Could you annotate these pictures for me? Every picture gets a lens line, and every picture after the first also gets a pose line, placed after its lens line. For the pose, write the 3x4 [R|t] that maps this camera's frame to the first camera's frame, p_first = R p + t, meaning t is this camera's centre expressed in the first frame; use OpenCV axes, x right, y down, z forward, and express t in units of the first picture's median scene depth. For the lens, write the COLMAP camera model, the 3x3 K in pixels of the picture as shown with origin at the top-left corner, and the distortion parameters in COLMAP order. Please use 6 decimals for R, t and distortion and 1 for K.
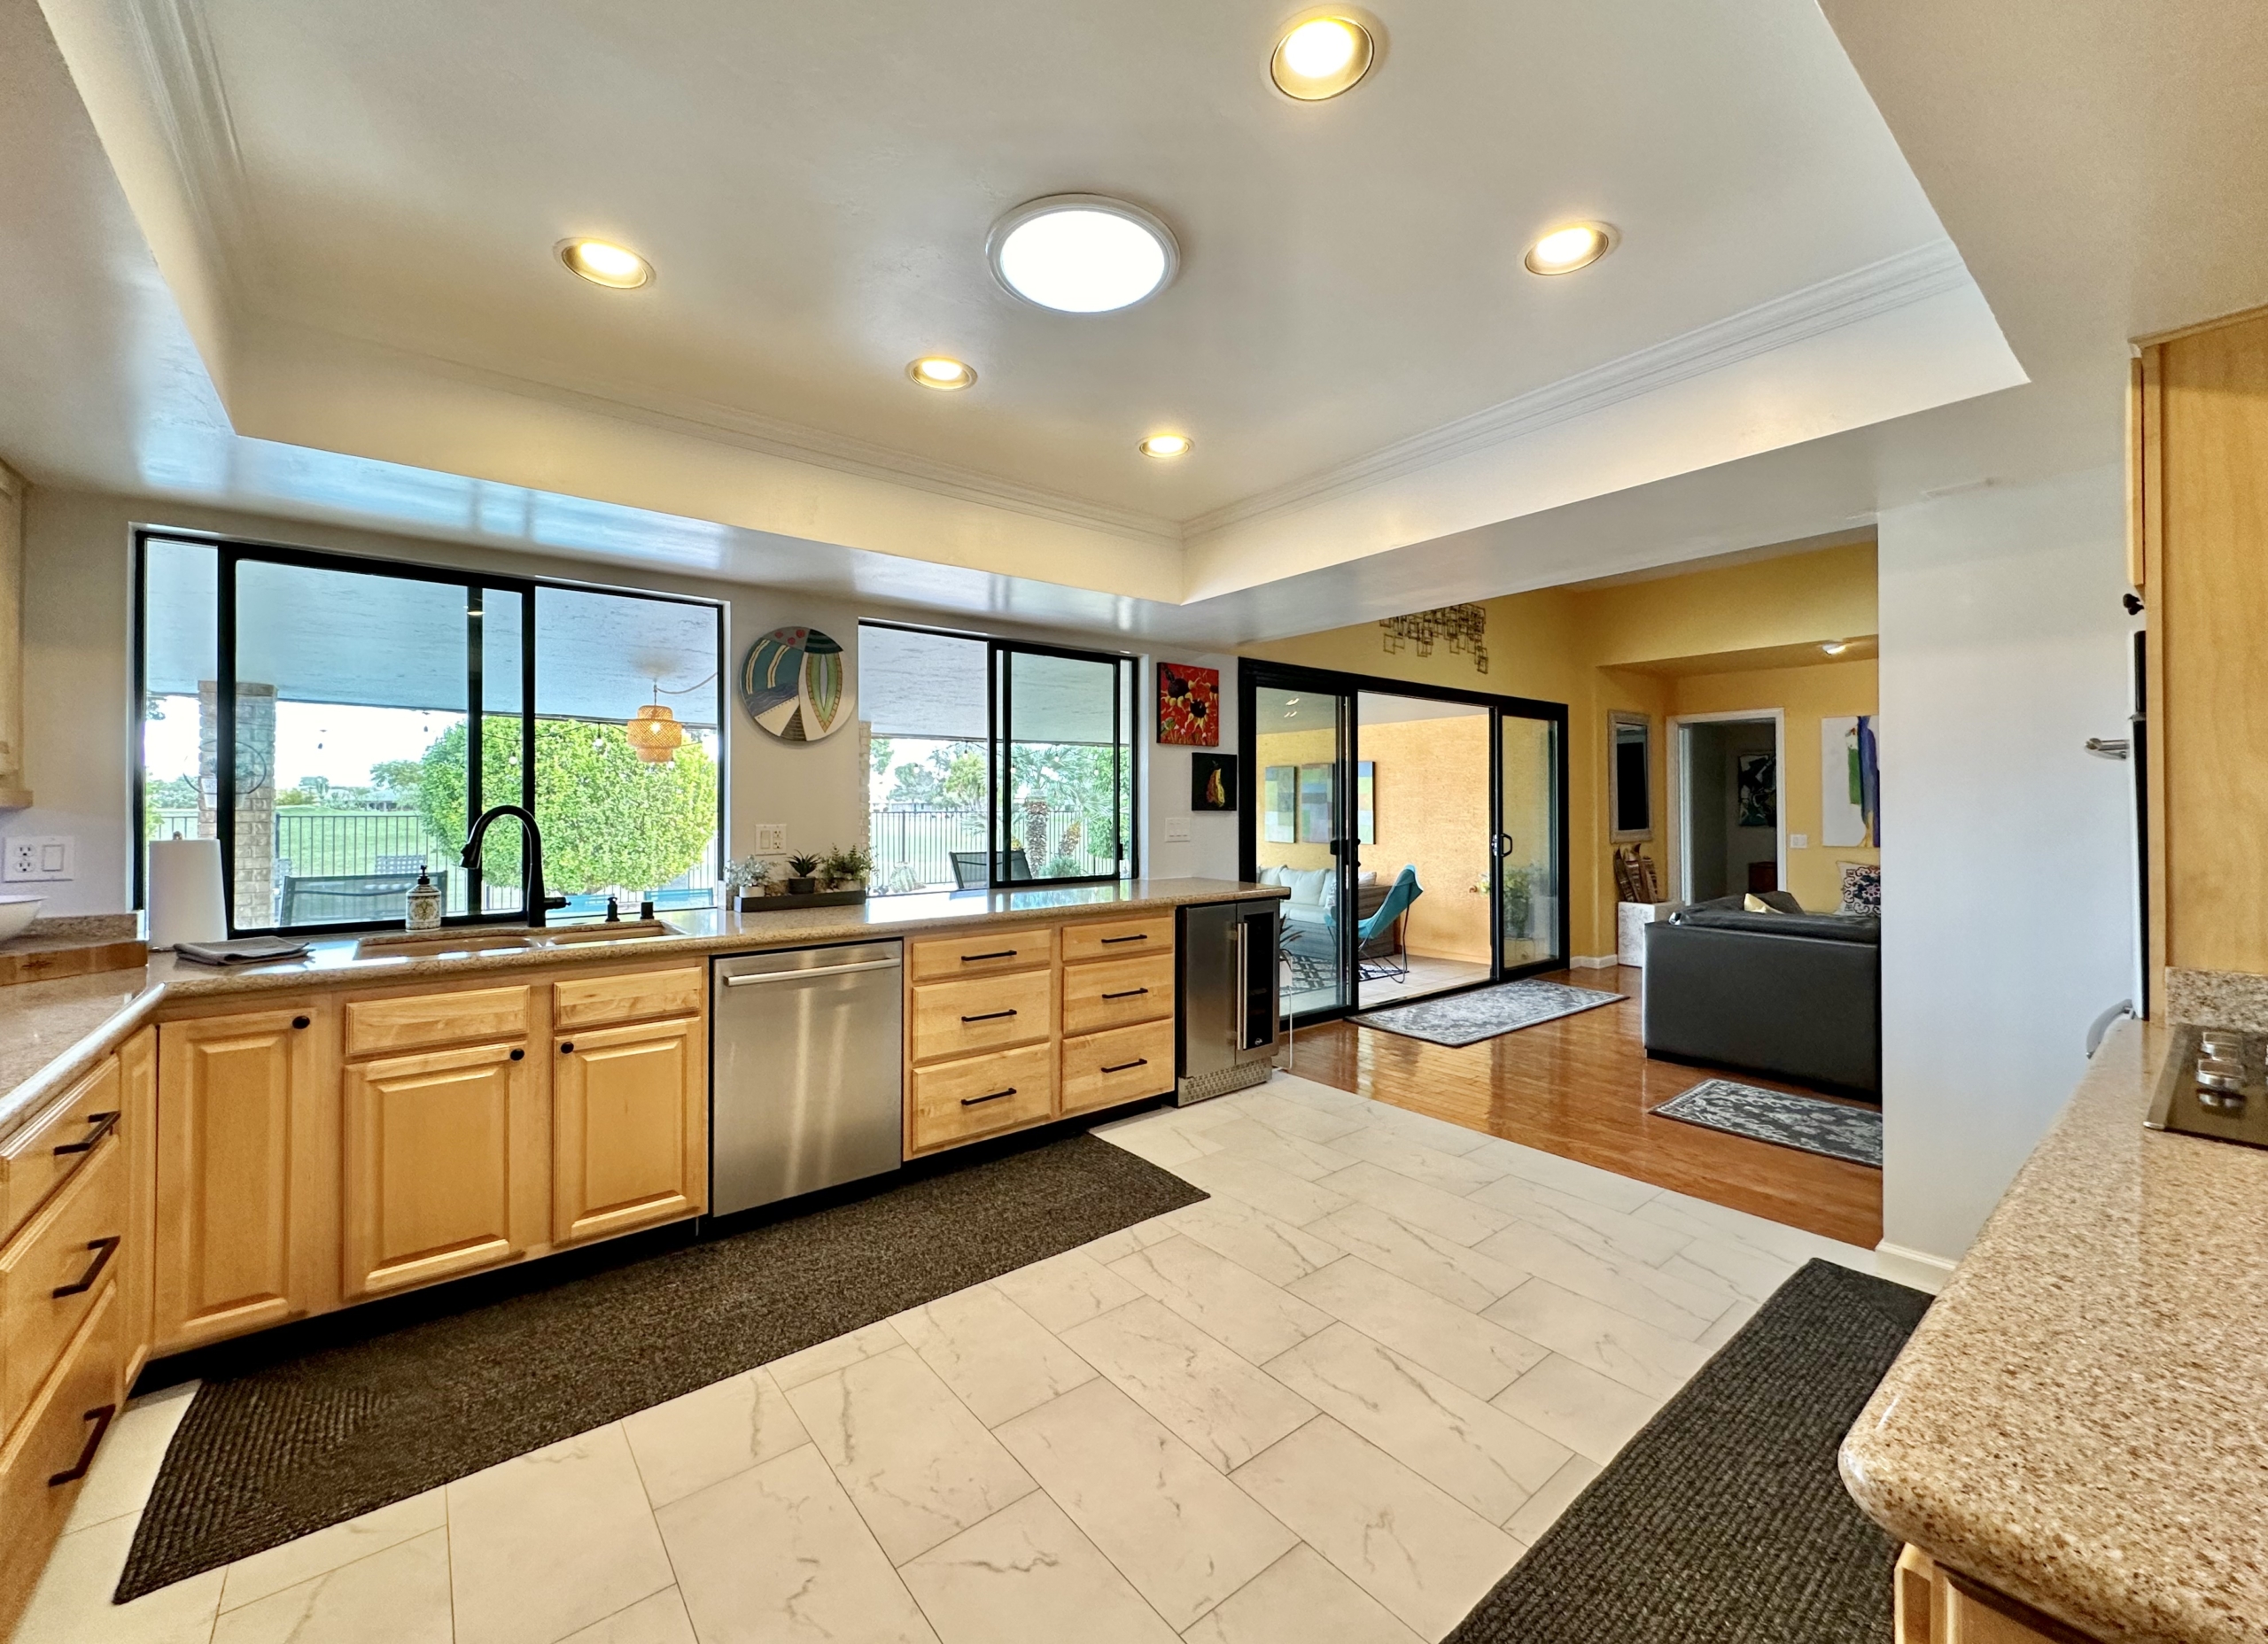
lens RADIAL K [[919.1, 0, 1133.8], [0, 919.1, 800.8], [0, 0, 1]] dist [-0.001692, 0.000122]
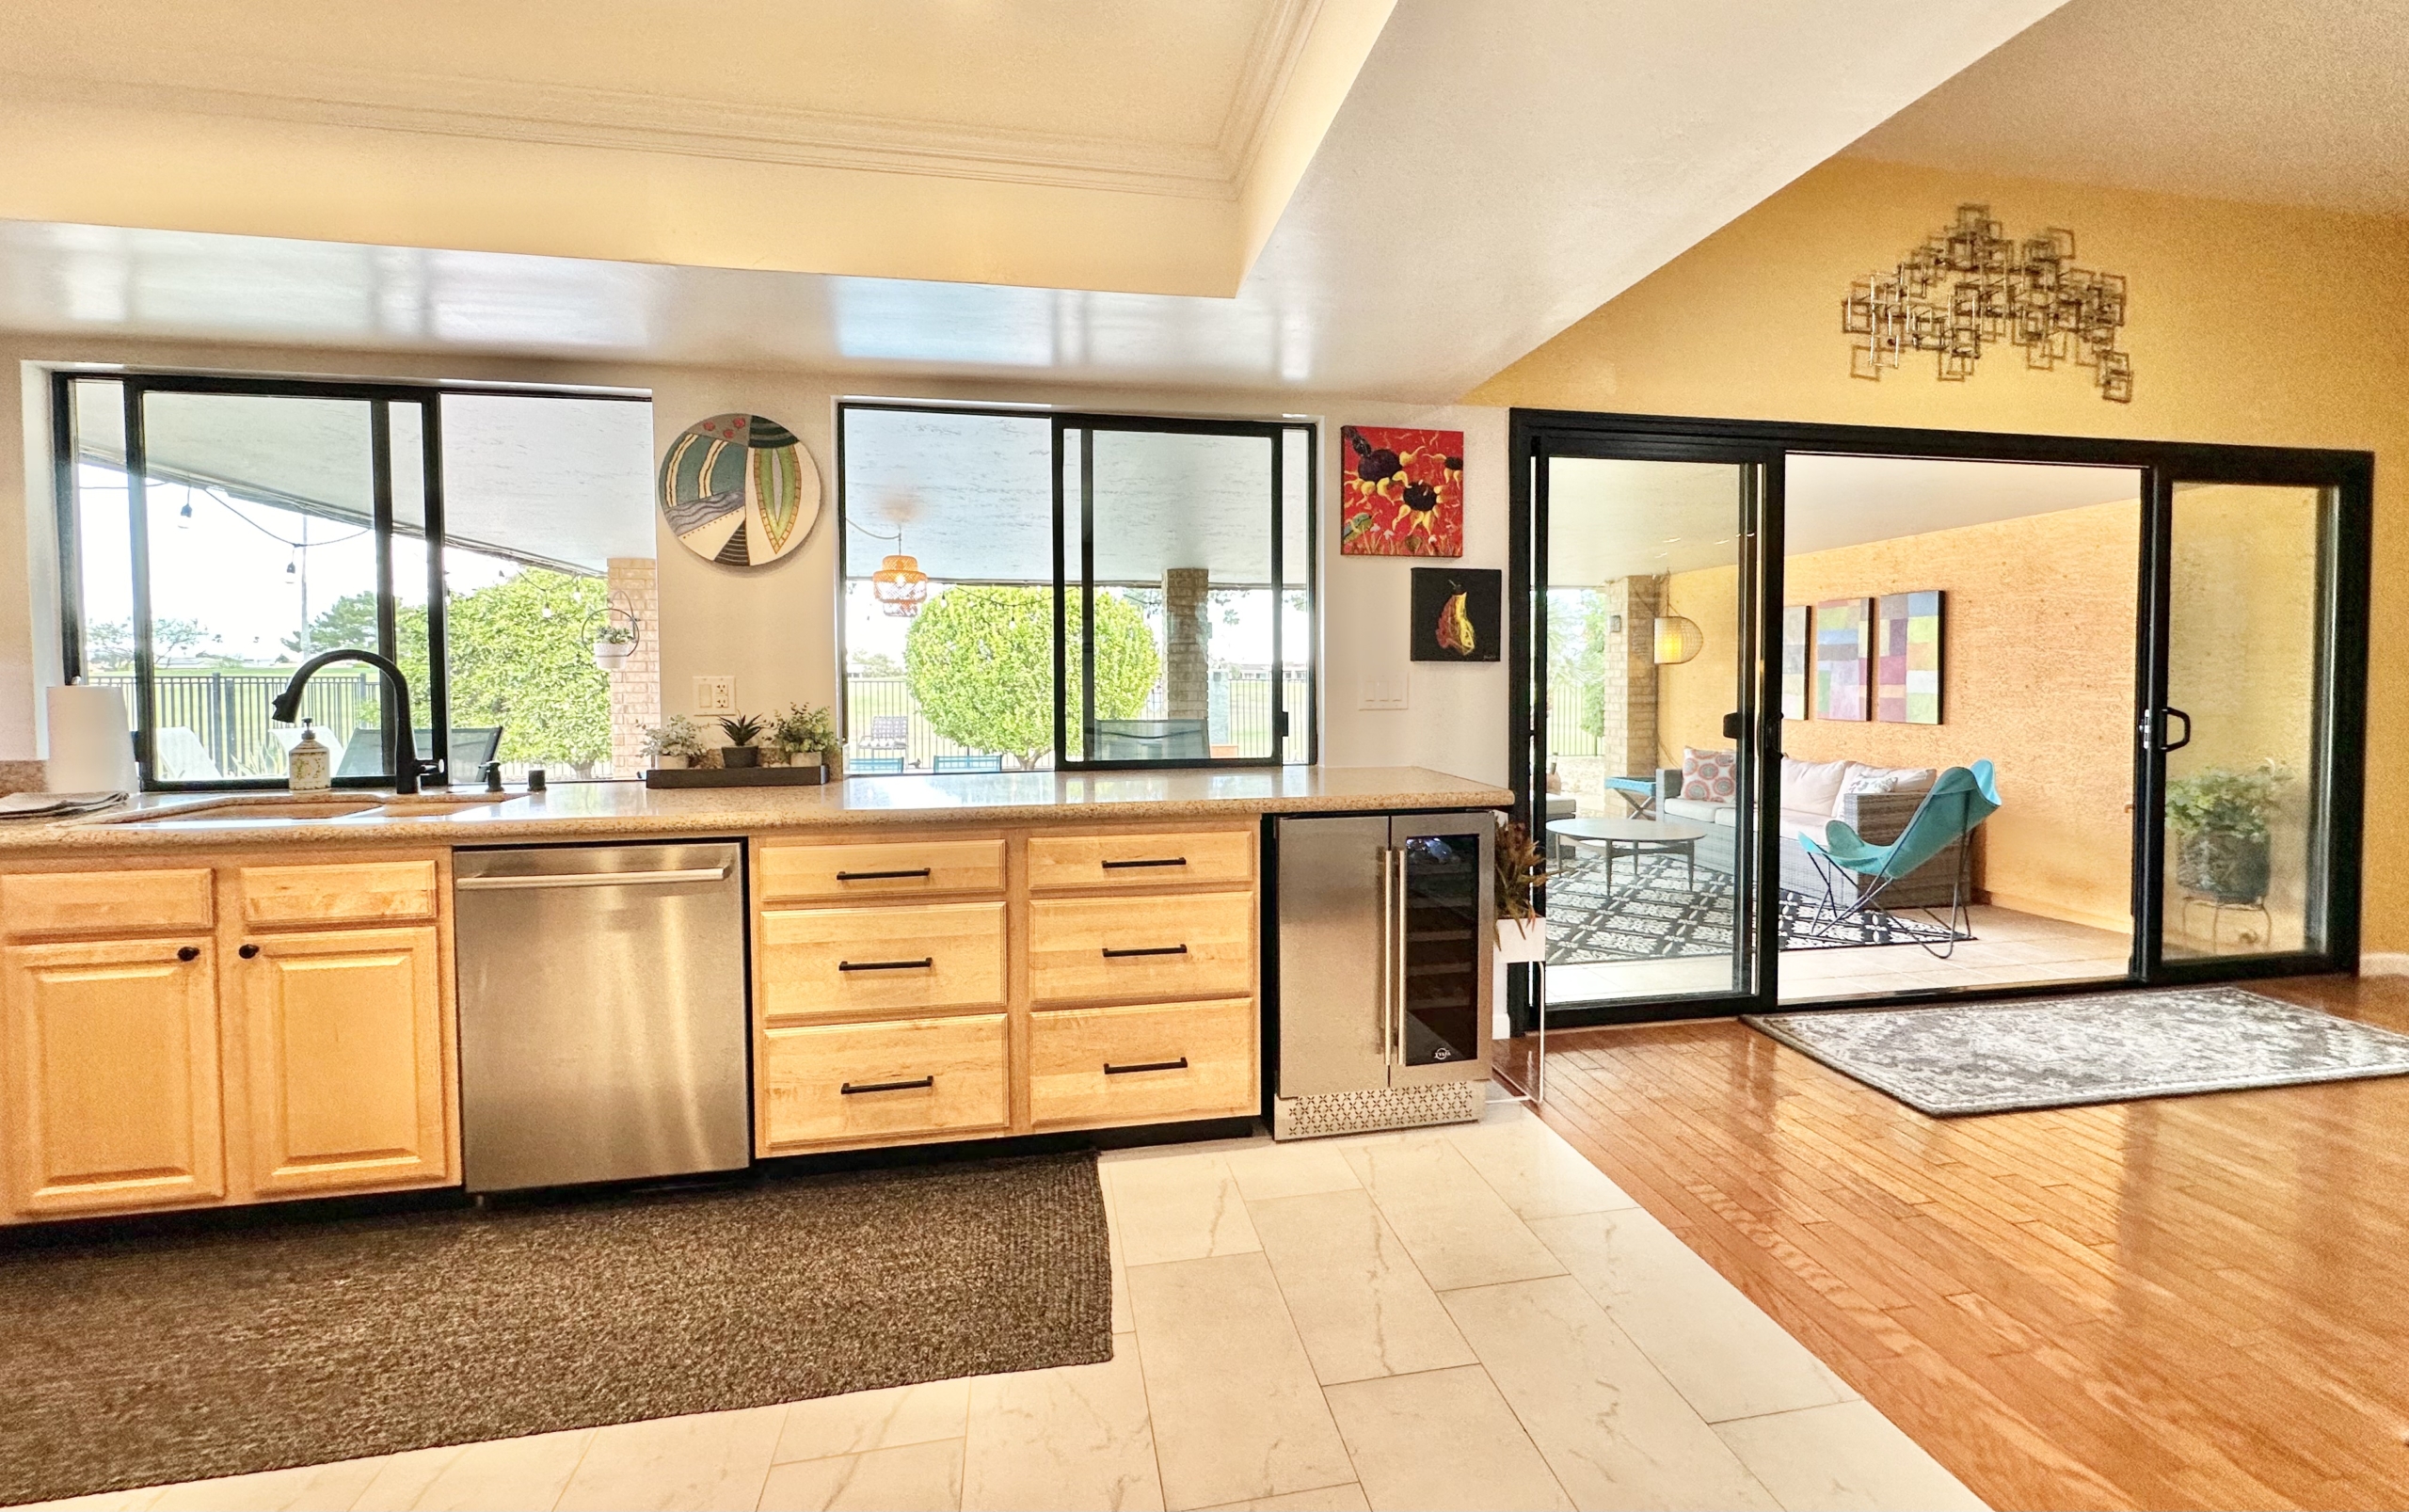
lens RADIAL K [[963.5, 0, 1207.8], [0, 963.5, 708.4], [0, 0, 1]] dist [-0.001276, 0.000703]
pose [[0.876899, 0.013733, -0.480478, 0.314419], [0.005165, 0.999265, 0.037986, 0.021117], [0.480647, -0.035792, 0.876184, 0.428660]]
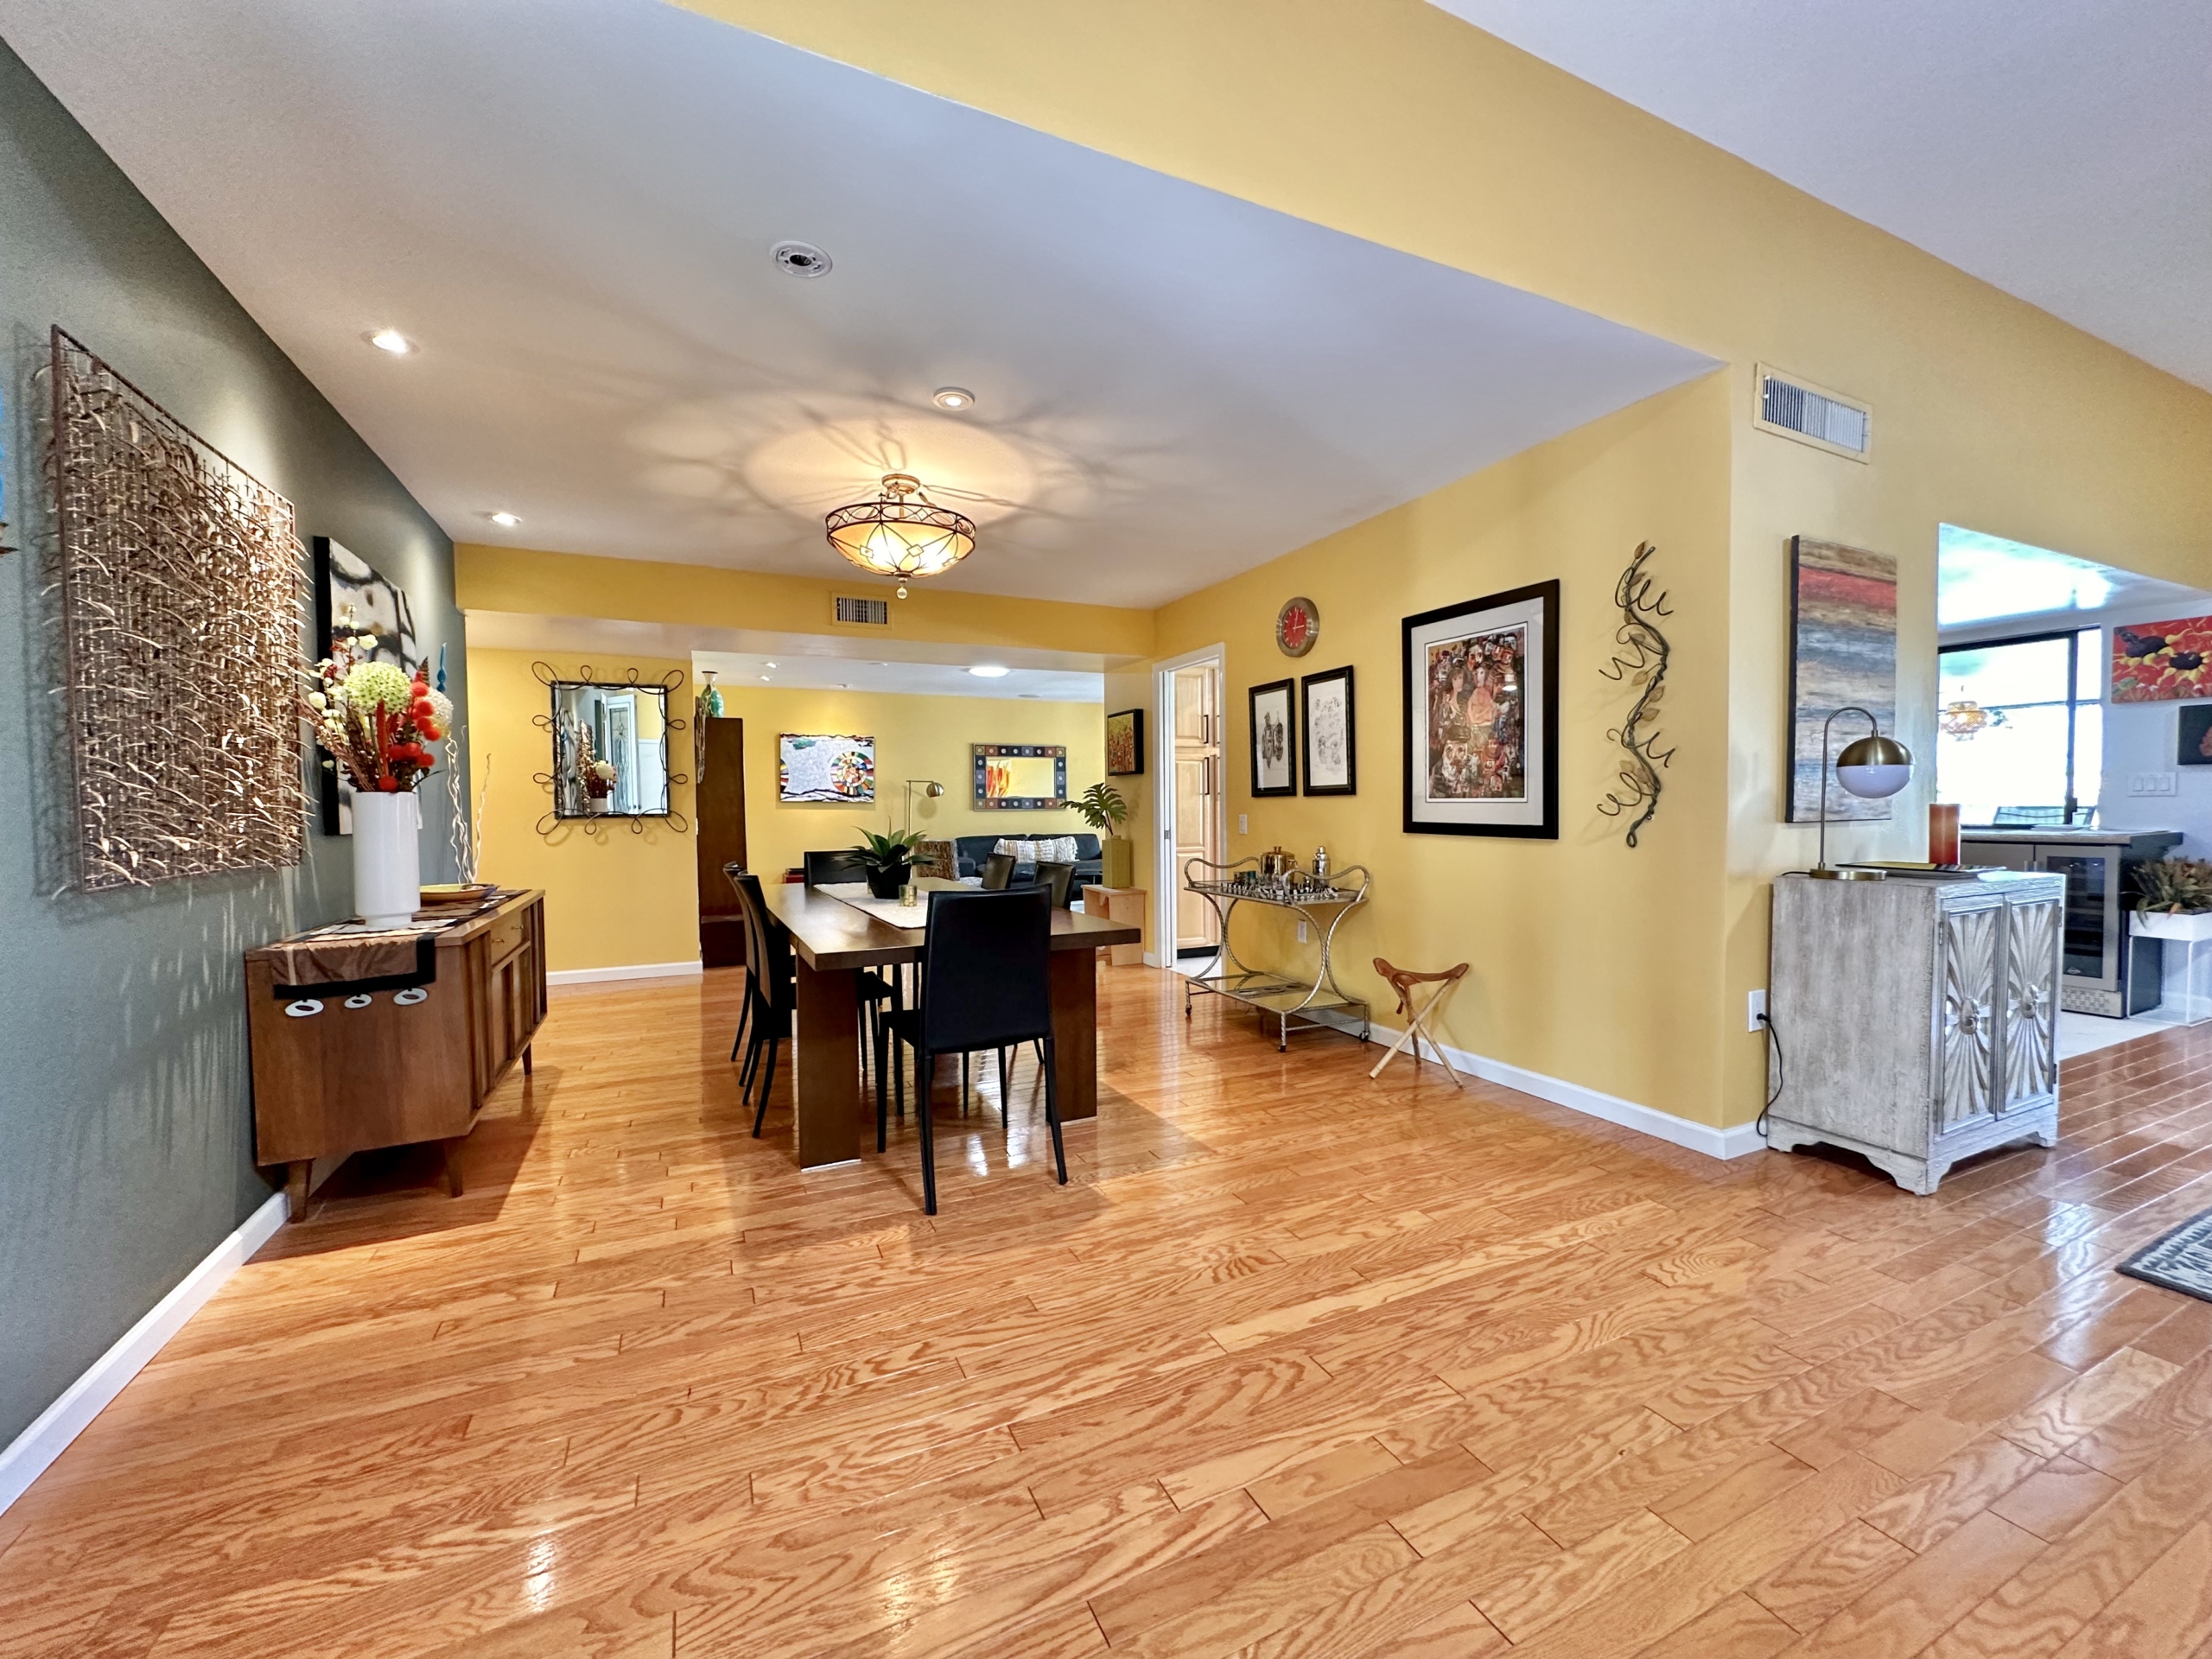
lens RADIAL K [[882.9, 0, 1102.1], [0, 882.9, 837.9], [0, 0, 1]] dist [0.003574, 0.000257]
pose [[-0.236388, 0.040290, -0.970823, 1.539873], [0.009283, 0.999188, 0.039207, 0.048593], [0.971614, 0.000256, -0.236570, 0.121749]]
